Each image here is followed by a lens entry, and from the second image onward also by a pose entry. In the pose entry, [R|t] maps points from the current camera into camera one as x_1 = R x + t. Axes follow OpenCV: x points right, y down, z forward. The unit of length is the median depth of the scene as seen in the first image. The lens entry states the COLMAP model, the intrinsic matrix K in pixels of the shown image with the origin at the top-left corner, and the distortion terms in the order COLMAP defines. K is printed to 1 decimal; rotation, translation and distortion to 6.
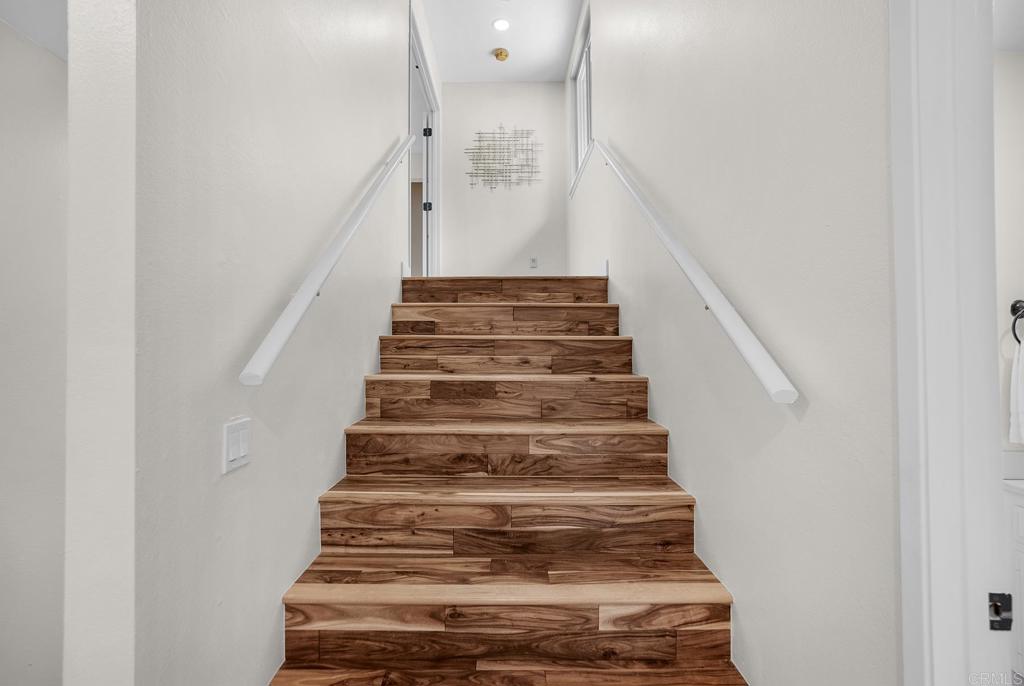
lens RADIAL K [[491.2, 0, 511.3], [0, 491.2, 339.8], [0, 0, 1]] dist [-0.062968, 0.020509]
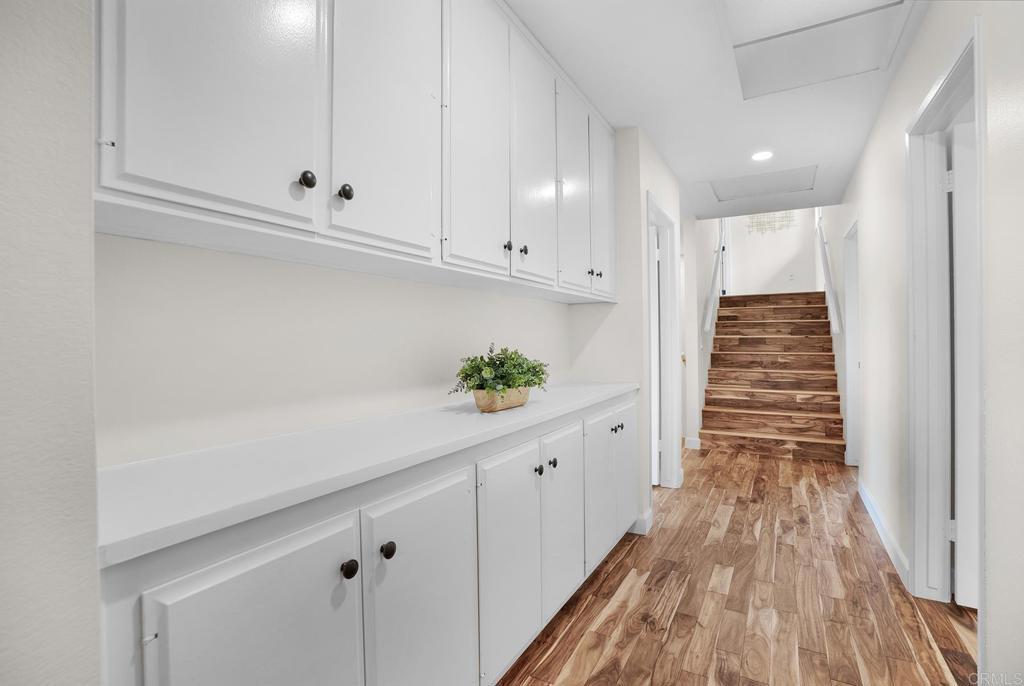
lens RADIAL K [[491.2, 0, 504.8], [0, 491.2, 340.8], [0, 0, 1]] dist [-0.062968, 0.020509]
pose [[0.862013, -0.003793, -0.506873, 0.076084], [0.012400, 0.999831, 0.013607, 0.046682], [0.506735, -0.018015, 0.861914, -1.924715]]
